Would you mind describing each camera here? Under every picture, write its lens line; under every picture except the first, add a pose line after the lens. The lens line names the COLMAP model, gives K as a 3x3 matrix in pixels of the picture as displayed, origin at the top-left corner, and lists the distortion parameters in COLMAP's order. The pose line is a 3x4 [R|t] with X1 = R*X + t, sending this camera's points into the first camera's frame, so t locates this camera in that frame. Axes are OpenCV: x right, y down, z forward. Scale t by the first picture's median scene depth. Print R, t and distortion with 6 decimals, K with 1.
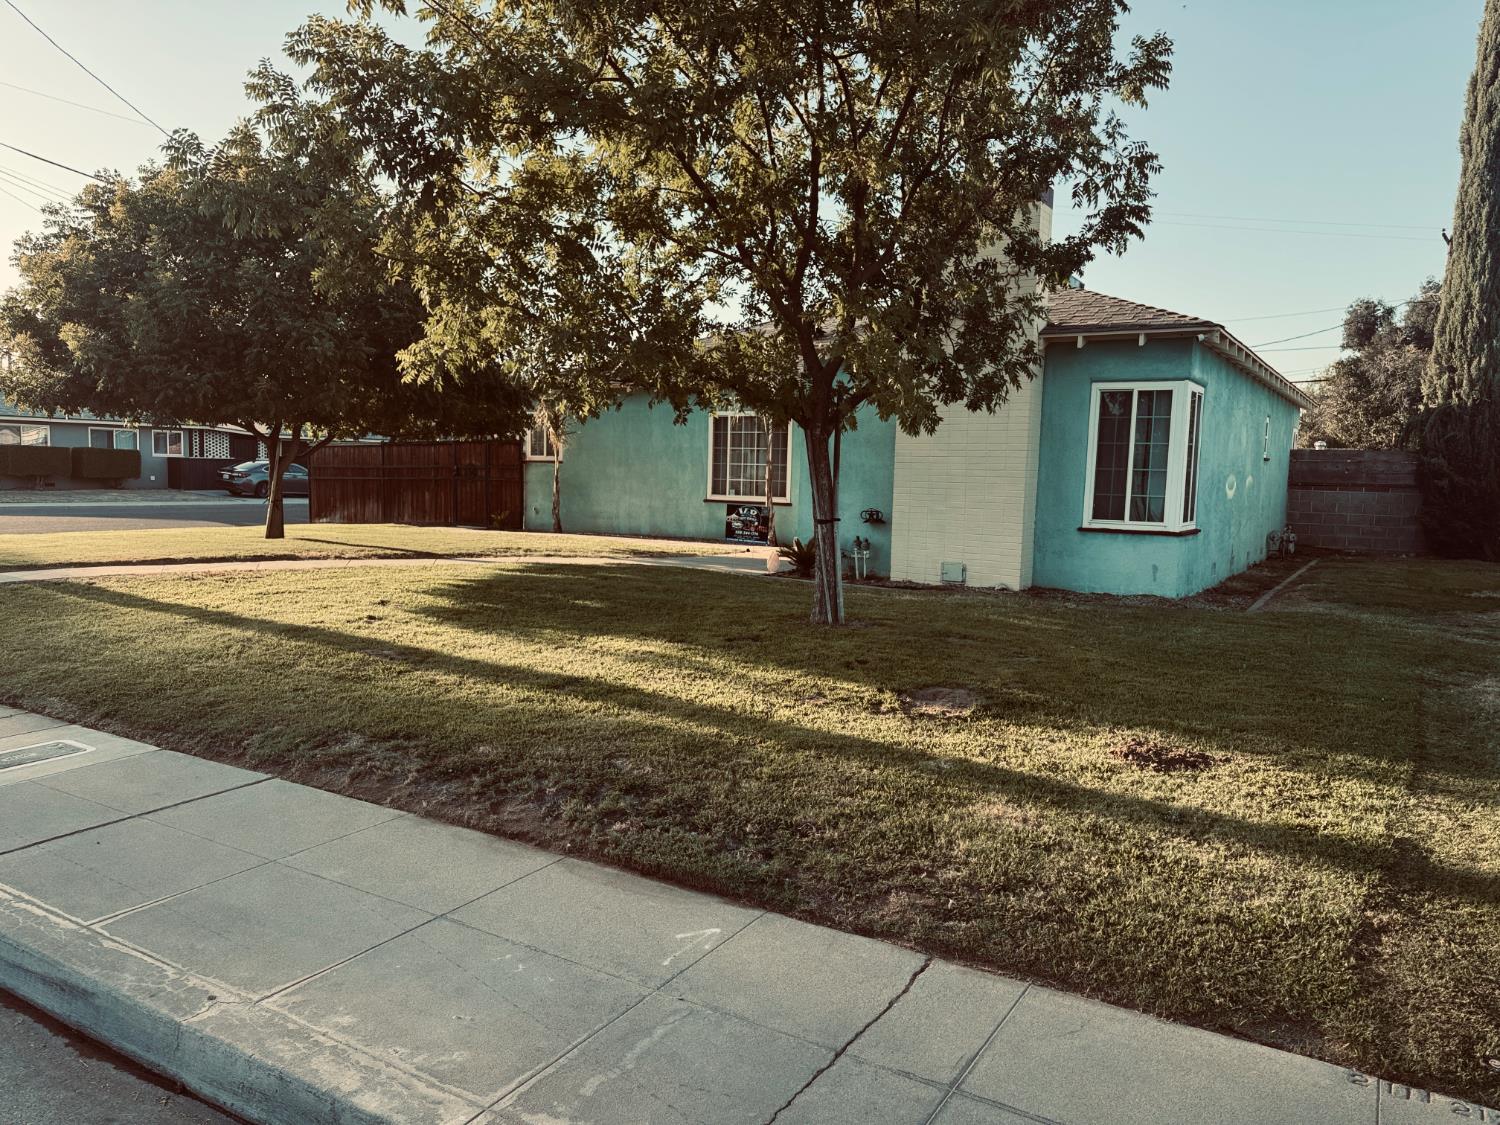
lens RADIAL K [[1050.8, 0, 762.1], [0, 1050.8, 572.7], [0, 0, 1]] dist [0.137878, -0.223590]
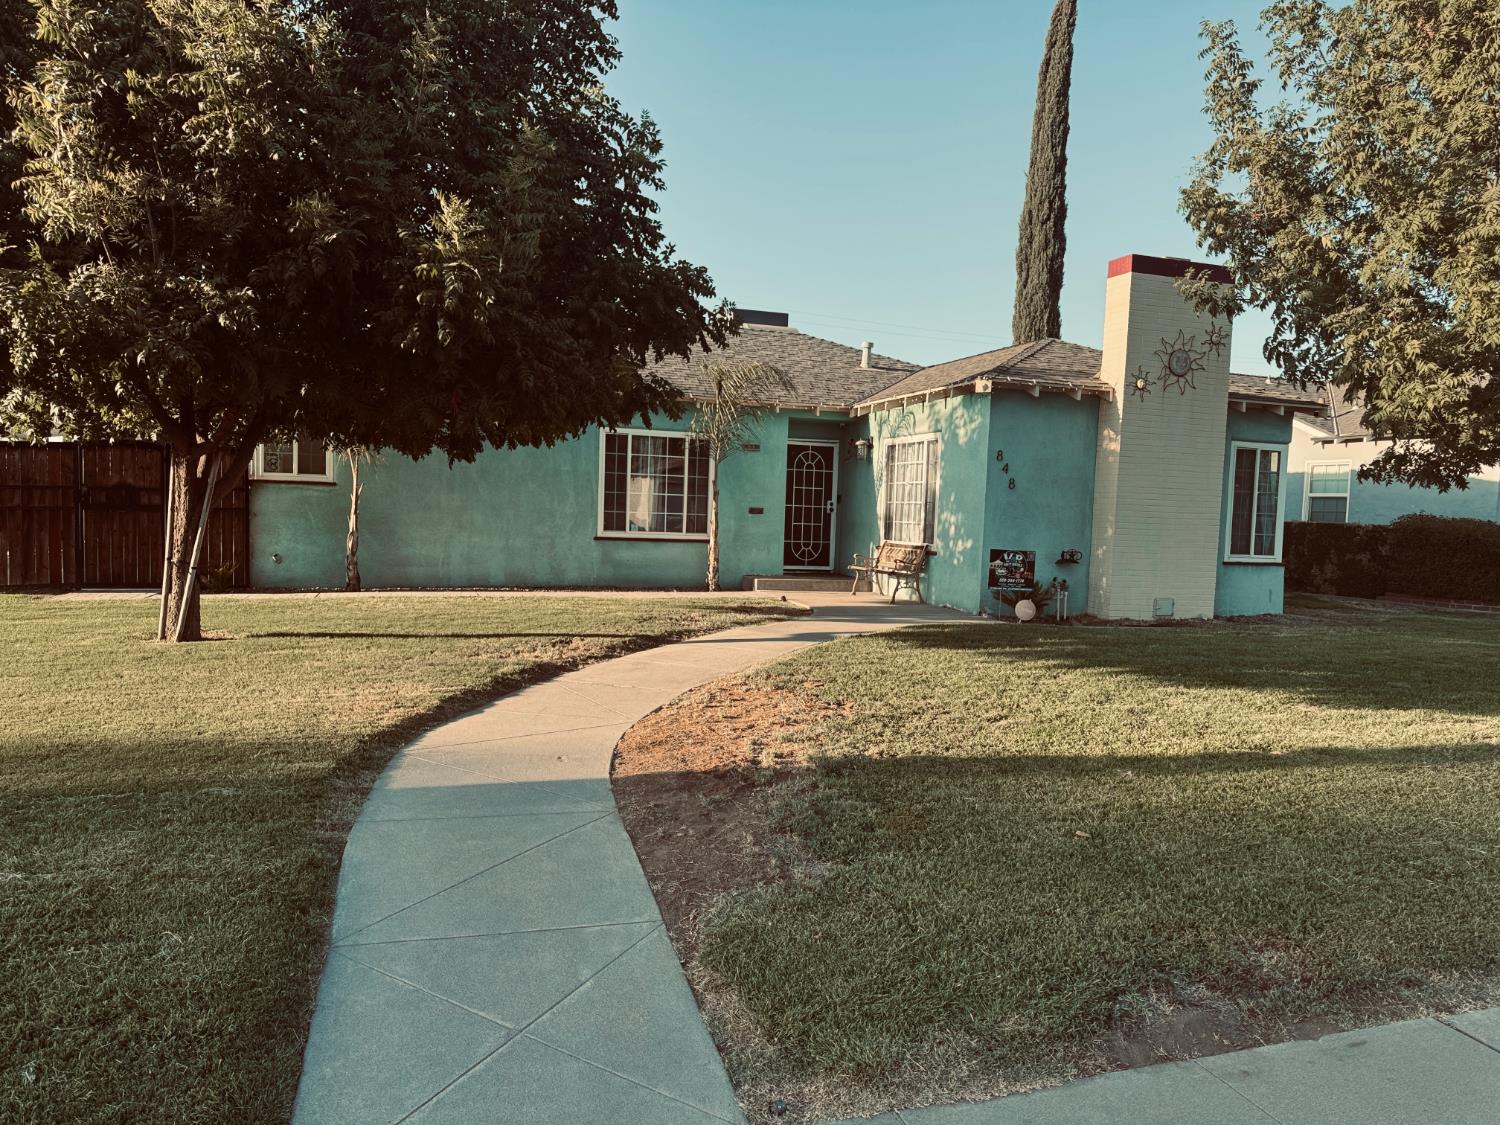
lens RADIAL K [[1076.9, 0, 699.3], [0, 1076.9, 570.2], [0, 0, 1]] dist [0.032366, -0.067930]
pose [[0.635350, -0.048819, 0.770679, -0.639564], [0.056860, 0.998248, 0.016359, -0.054709], [-0.770128, 0.033427, 0.637013, 0.435799]]
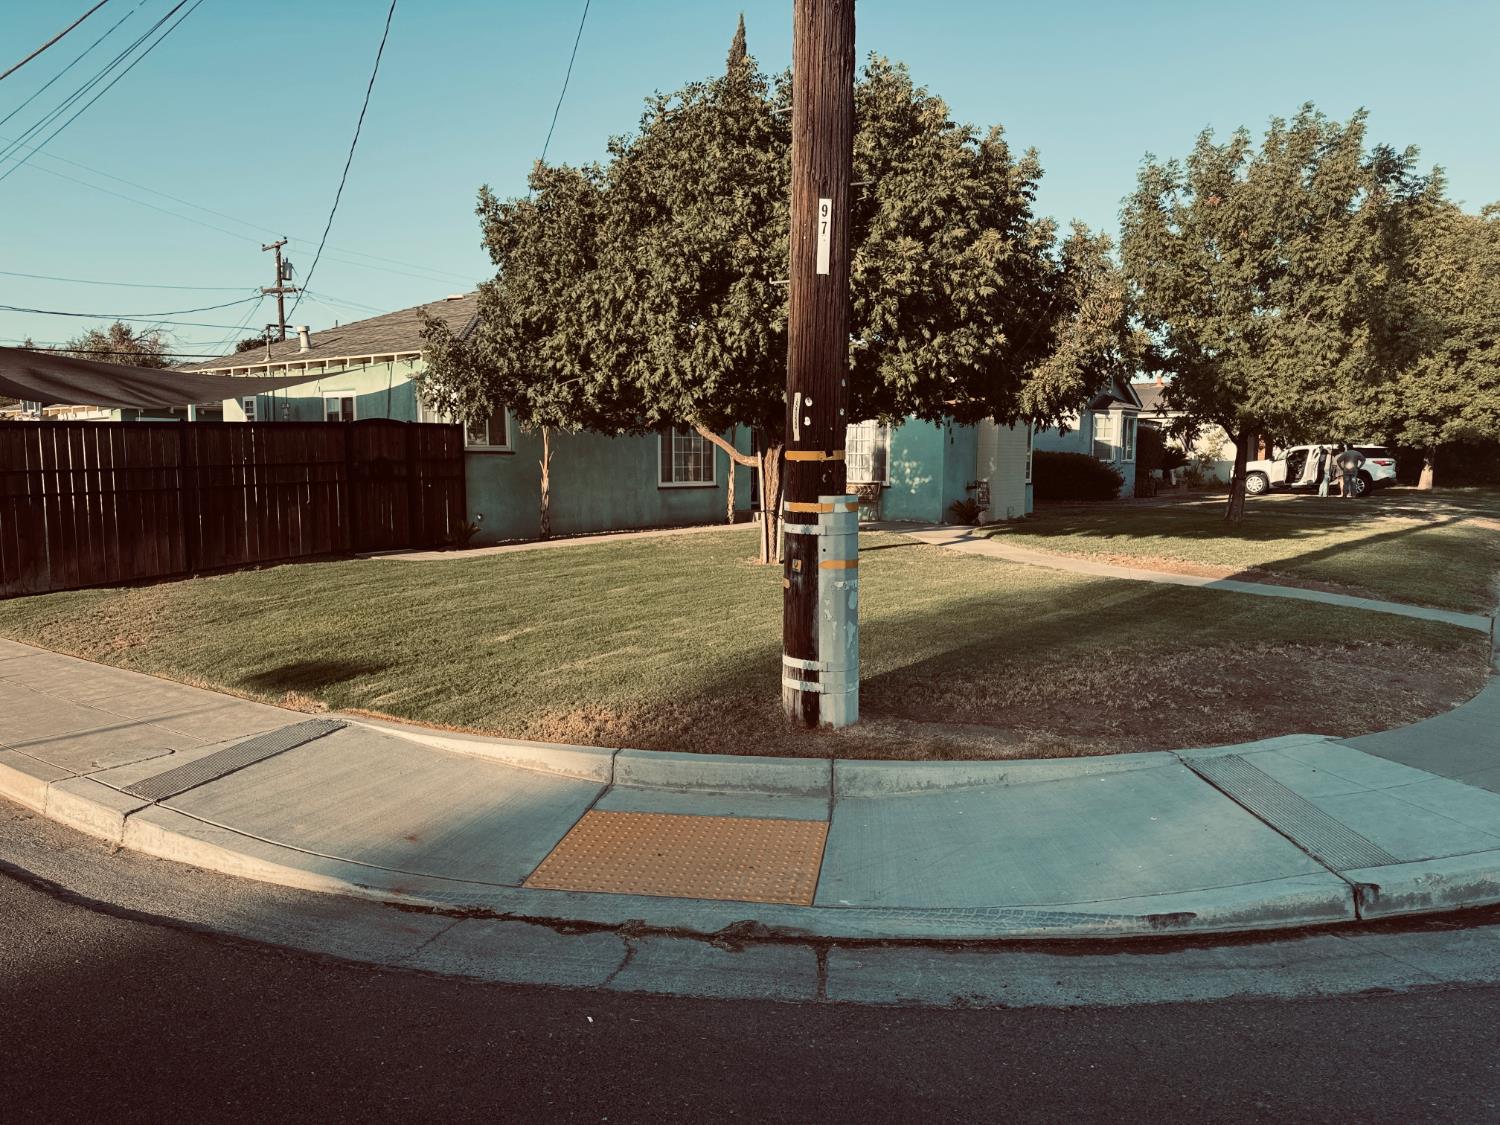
lens RADIAL K [[1068.0, 0, 770.5], [0, 1068.0, 558.8], [0, 0, 1]] dist [0.146115, -0.227343]
pose [[0.093899, -0.119891, 0.988337, -1.101368], [0.096211, 0.989169, 0.110851, -0.107854], [-0.990922, 0.084680, 0.104416, 0.804410]]
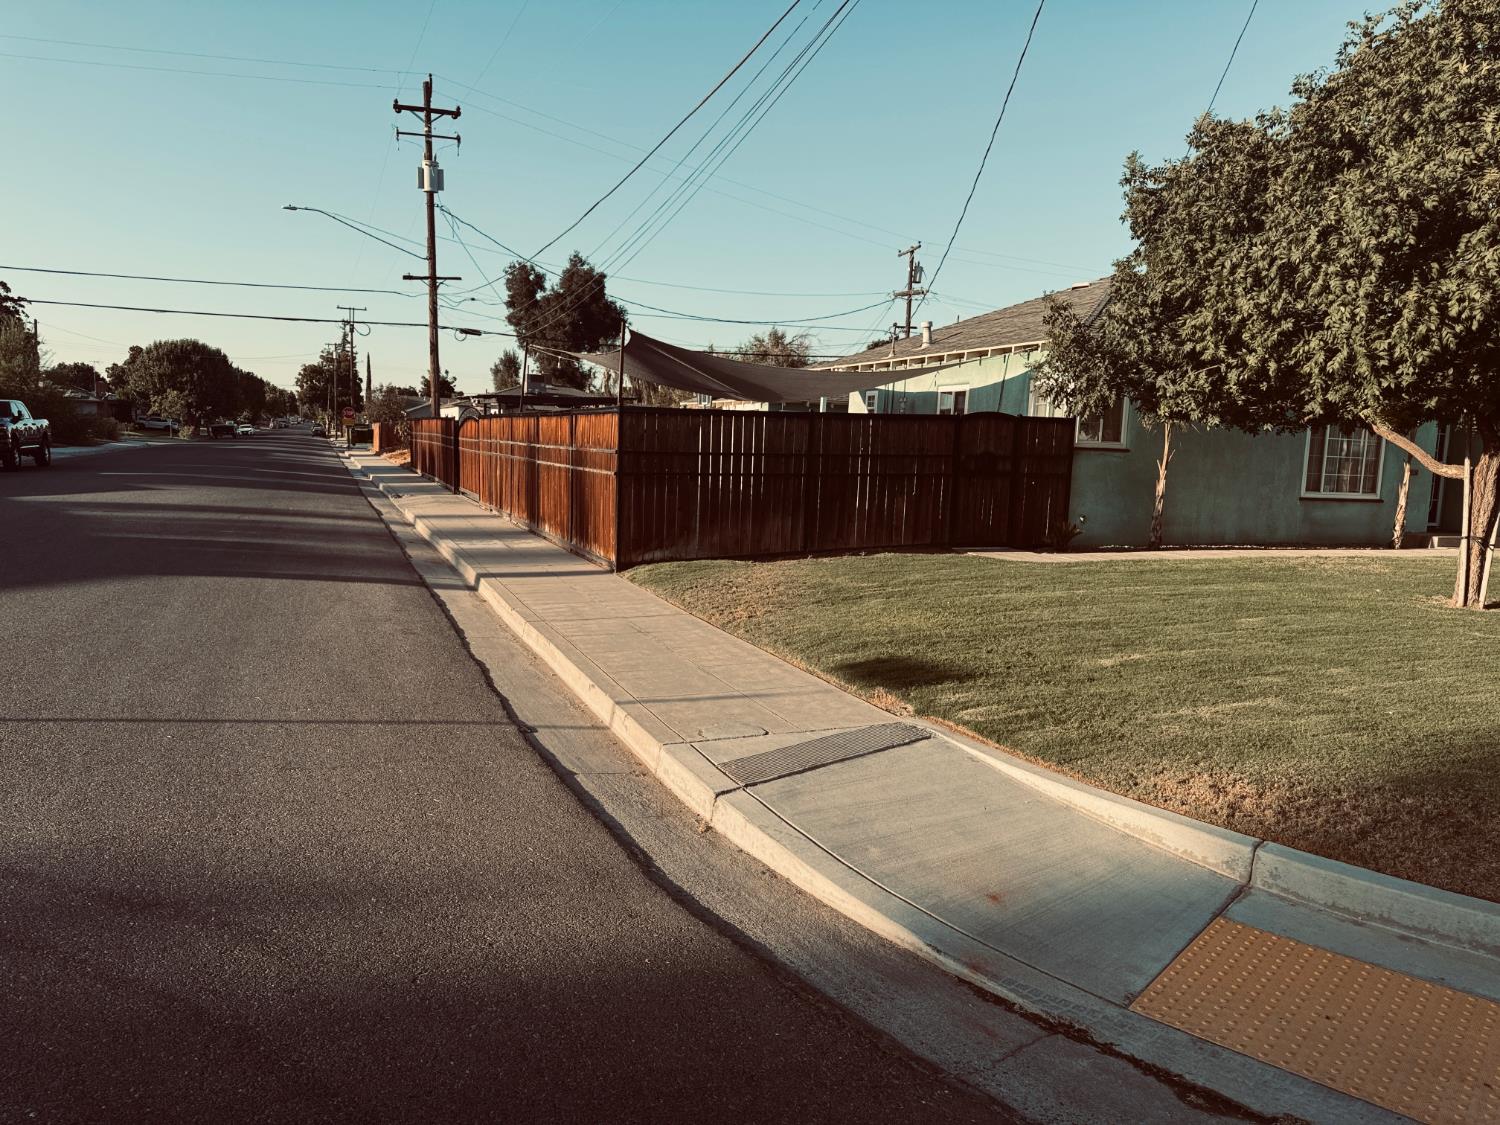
lens RADIAL K [[1076.9, 0, 699.3], [0, 1076.9, 570.2], [0, 0, 1]] dist [0.032366, -0.067930]
pose [[0.638711, -0.093605, 0.763732, -1.058996], [0.052371, 0.995560, 0.078220, -0.107156], [-0.767662, -0.009963, 0.640777, 0.828376]]
